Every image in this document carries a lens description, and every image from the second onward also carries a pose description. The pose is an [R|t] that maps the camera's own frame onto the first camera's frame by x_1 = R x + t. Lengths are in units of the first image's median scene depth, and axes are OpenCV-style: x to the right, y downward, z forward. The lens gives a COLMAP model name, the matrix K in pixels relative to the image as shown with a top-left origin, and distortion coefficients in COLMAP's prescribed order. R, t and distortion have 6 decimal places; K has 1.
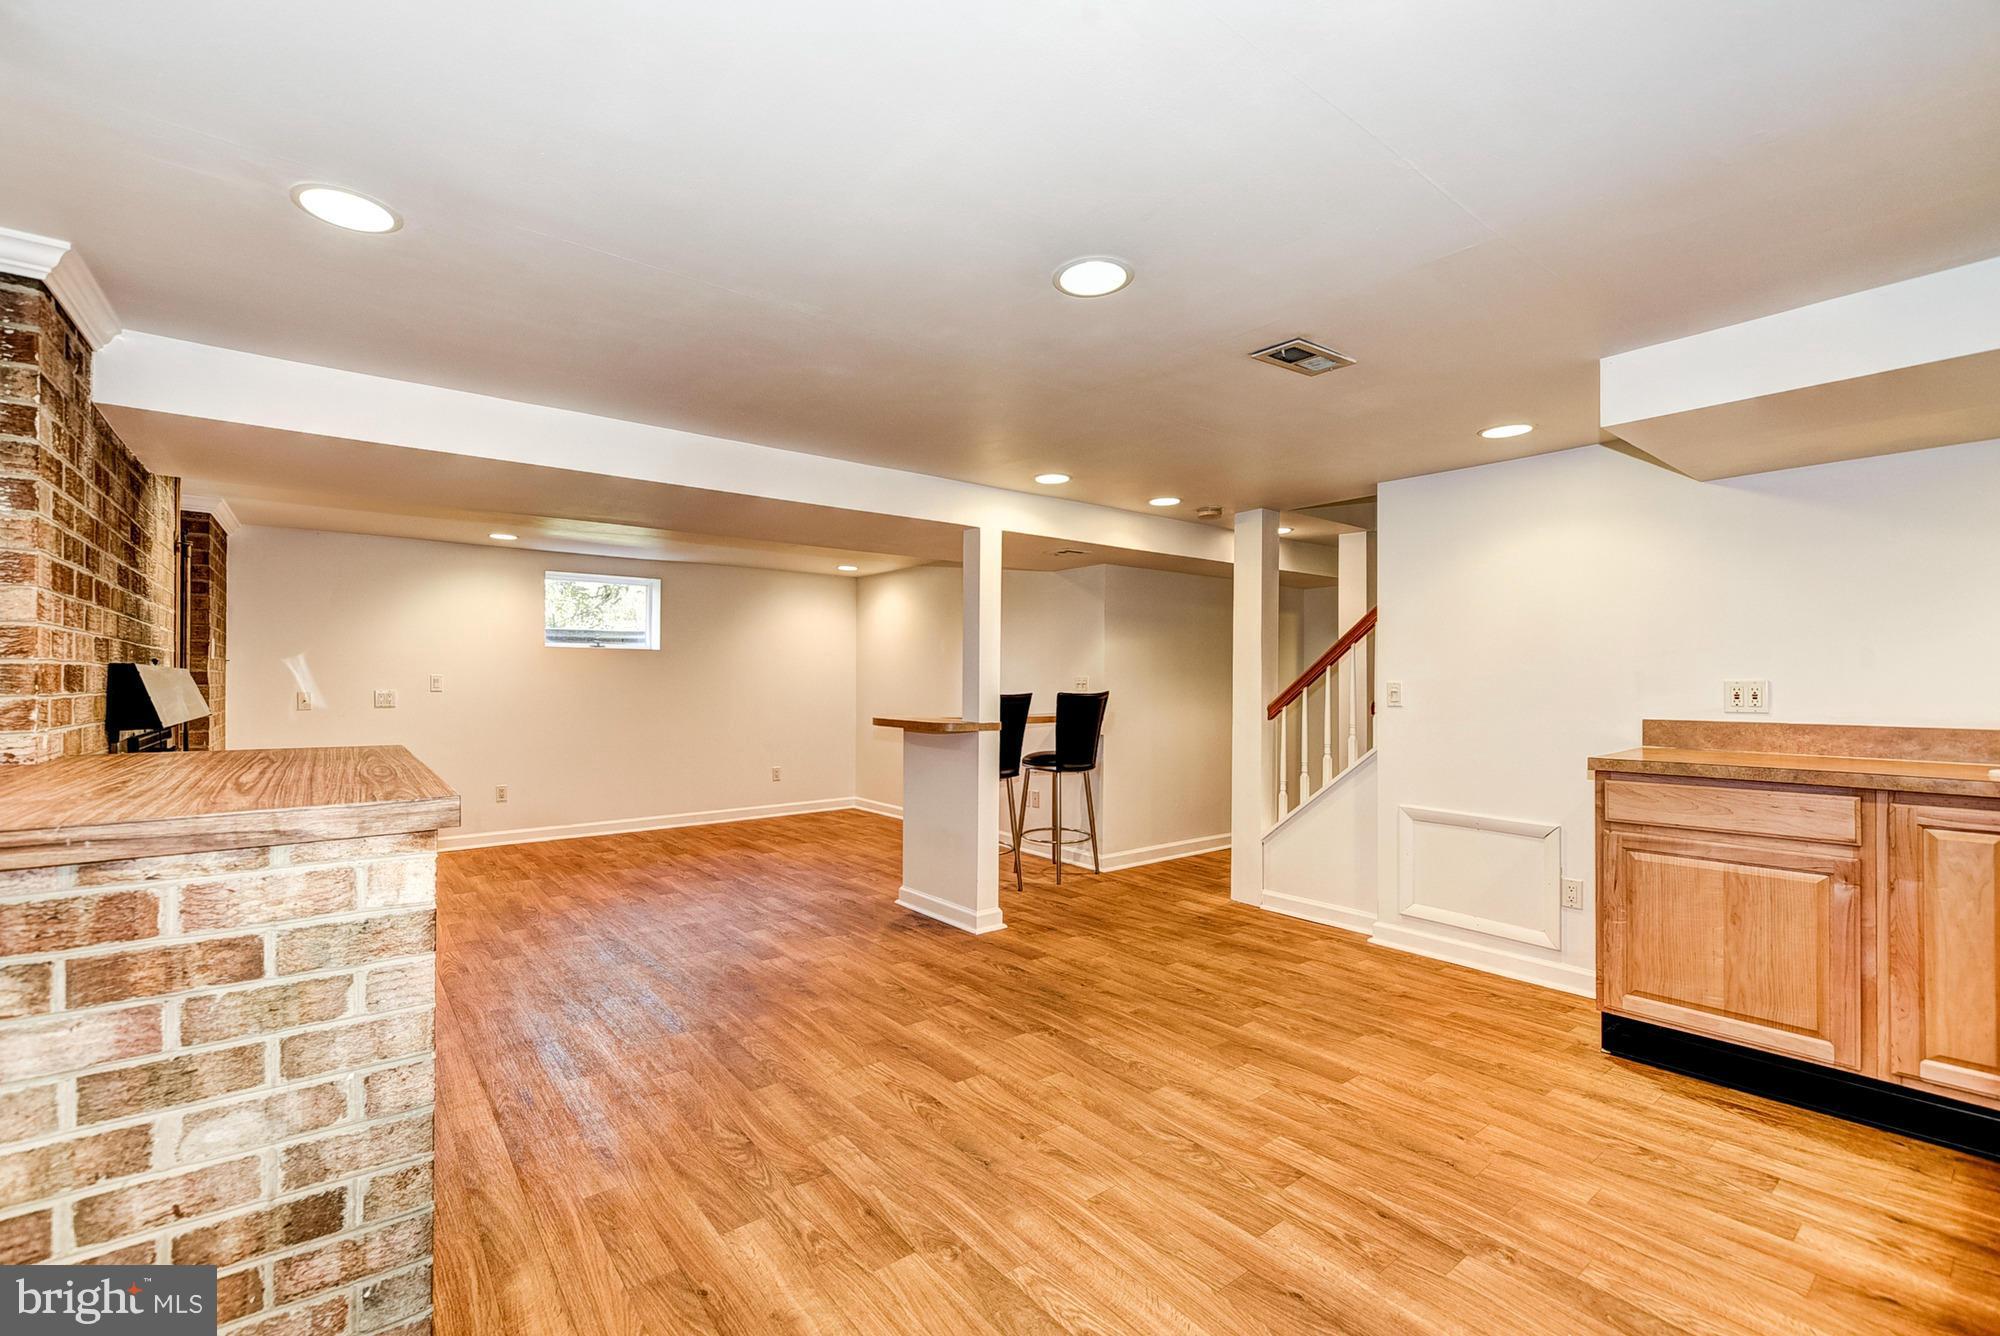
lens RADIAL K [[811.4, 0, 992.9], [0, 811.4, 682.1], [0, 0, 1]] dist [0.002266, 0.000577]
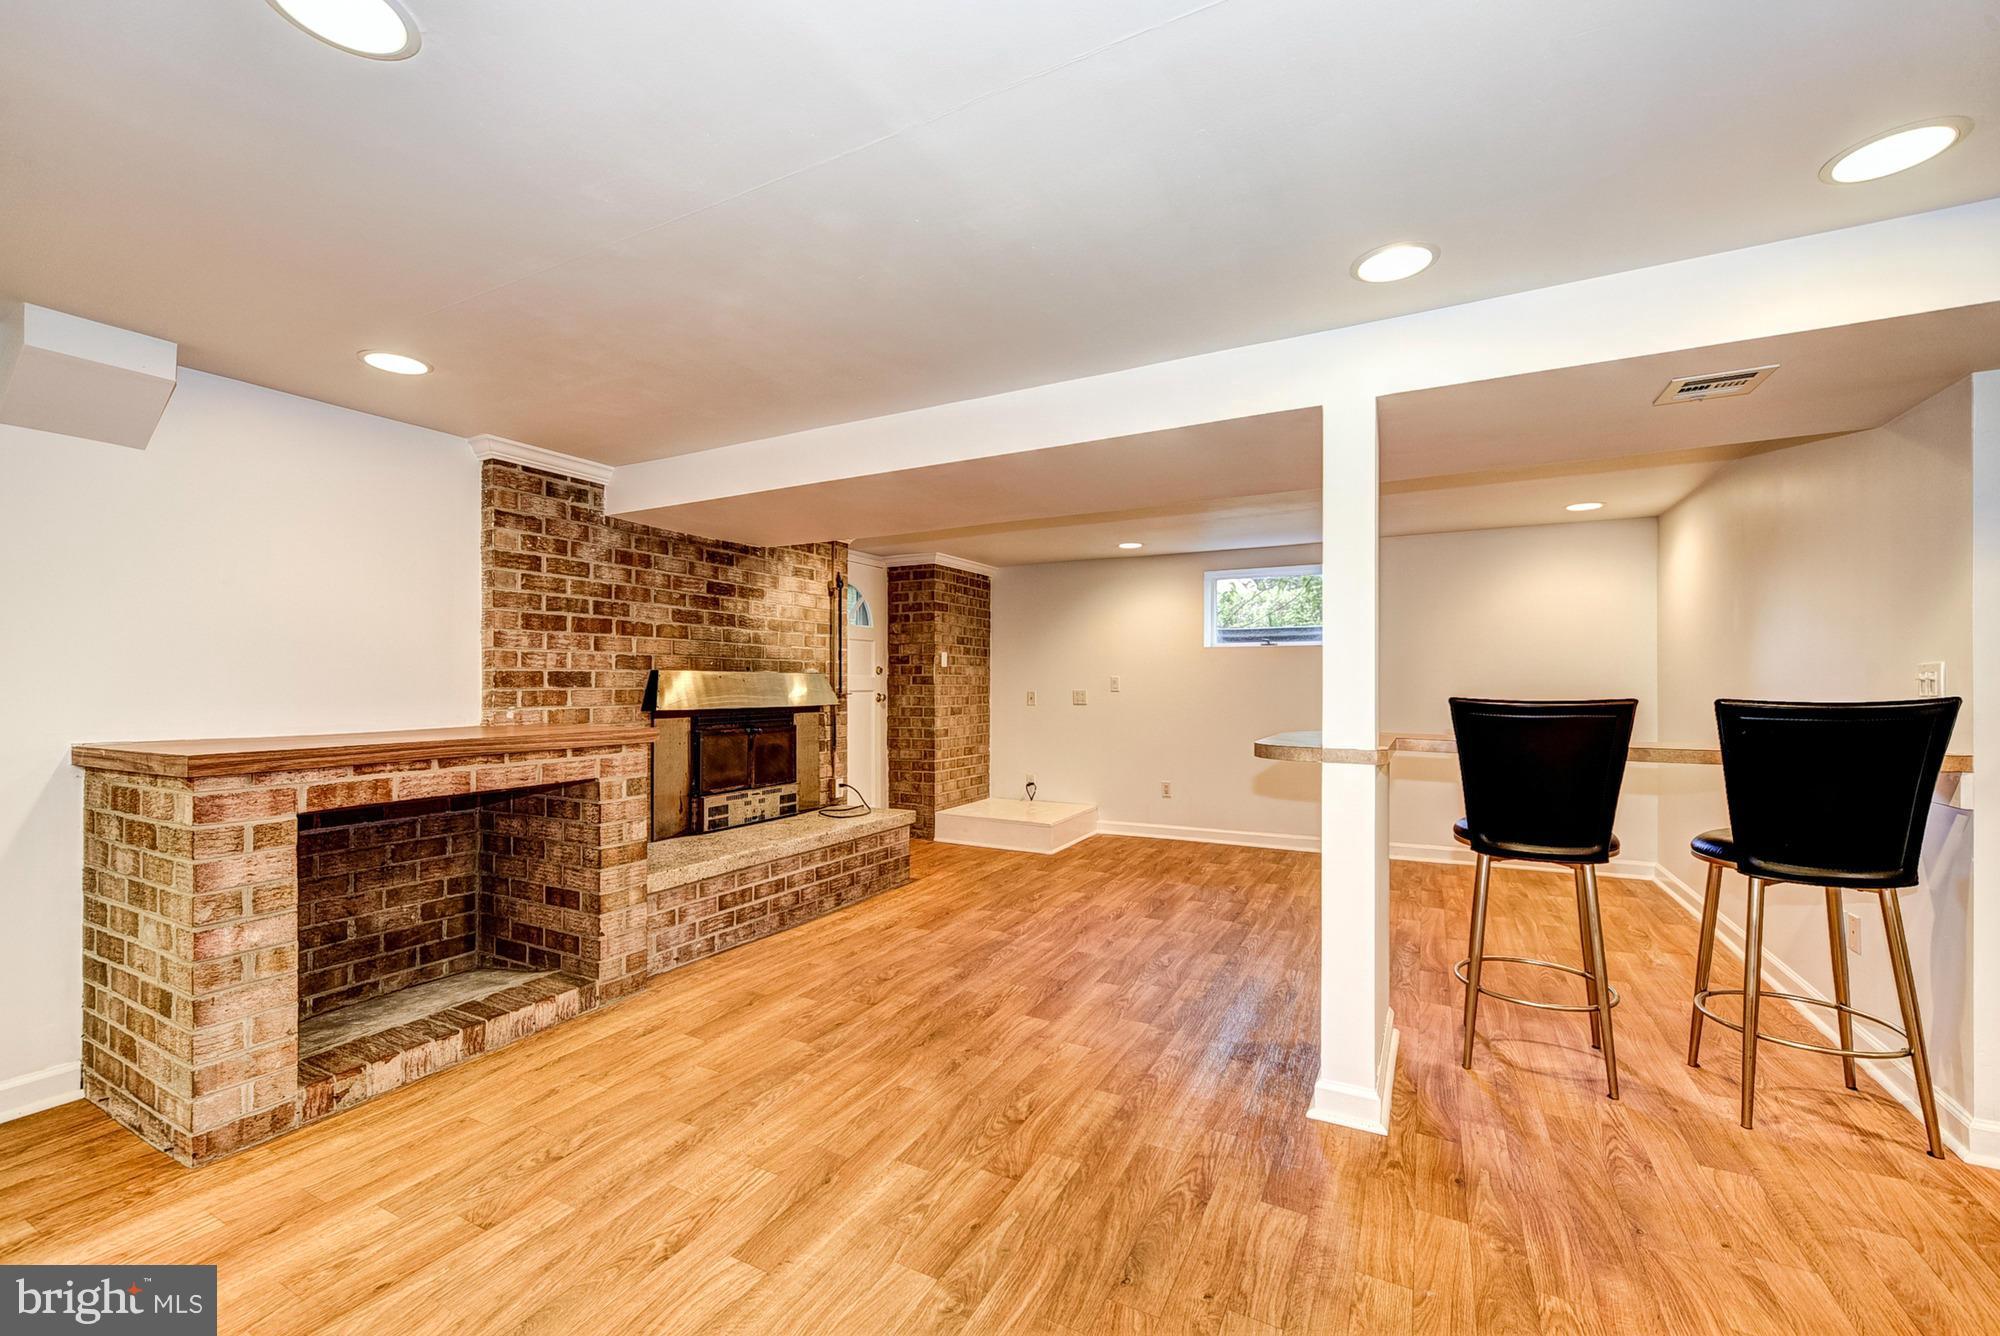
lens RADIAL K [[811.4, 0, 992.9], [0, 811.4, 682.1], [0, 0, 1]] dist [0.002266, 0.000577]
pose [[0.415025, -0.004479, -0.909799, 0.468420], [0.001173, 0.999990, -0.004388, 0.006289], [0.909809, 0.000754, 0.415026, 0.634946]]
